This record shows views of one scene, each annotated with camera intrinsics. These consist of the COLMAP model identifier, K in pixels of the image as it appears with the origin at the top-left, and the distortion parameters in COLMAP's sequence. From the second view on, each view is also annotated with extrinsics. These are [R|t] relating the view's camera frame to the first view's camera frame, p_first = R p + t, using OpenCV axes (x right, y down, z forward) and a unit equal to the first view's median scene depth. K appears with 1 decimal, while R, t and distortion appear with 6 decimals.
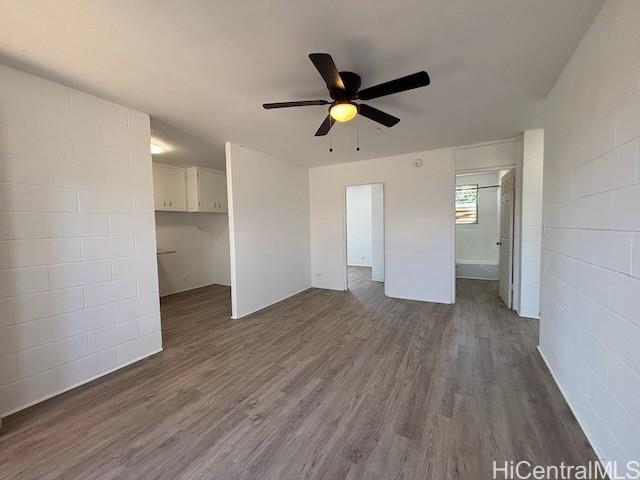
lens RADIAL K [[258.0, 0, 319.2], [0, 258.0, 239.1], [0, 0, 1]] dist [0.002881, 0.000301]
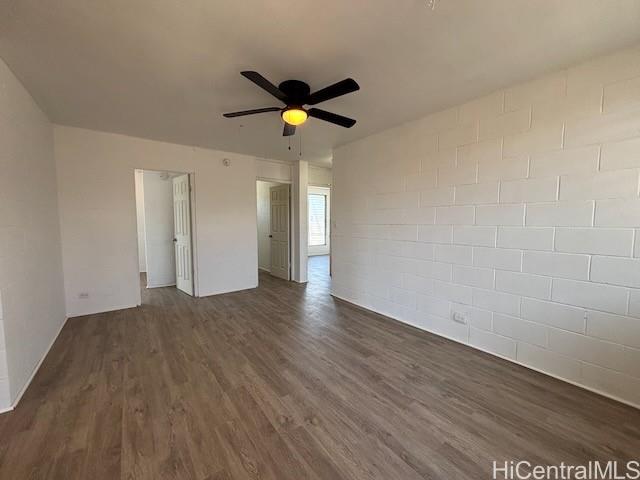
lens RADIAL K [[258.0, 0, 319.2], [0, 258.0, 239.1], [0, 0, 1]] dist [0.002881, 0.000301]
pose [[0.403855, -0.046334, 0.913649, -0.644755], [0.039366, 0.998672, 0.033245, -0.002658], [-0.913976, 0.022541, 0.405142, 0.343303]]
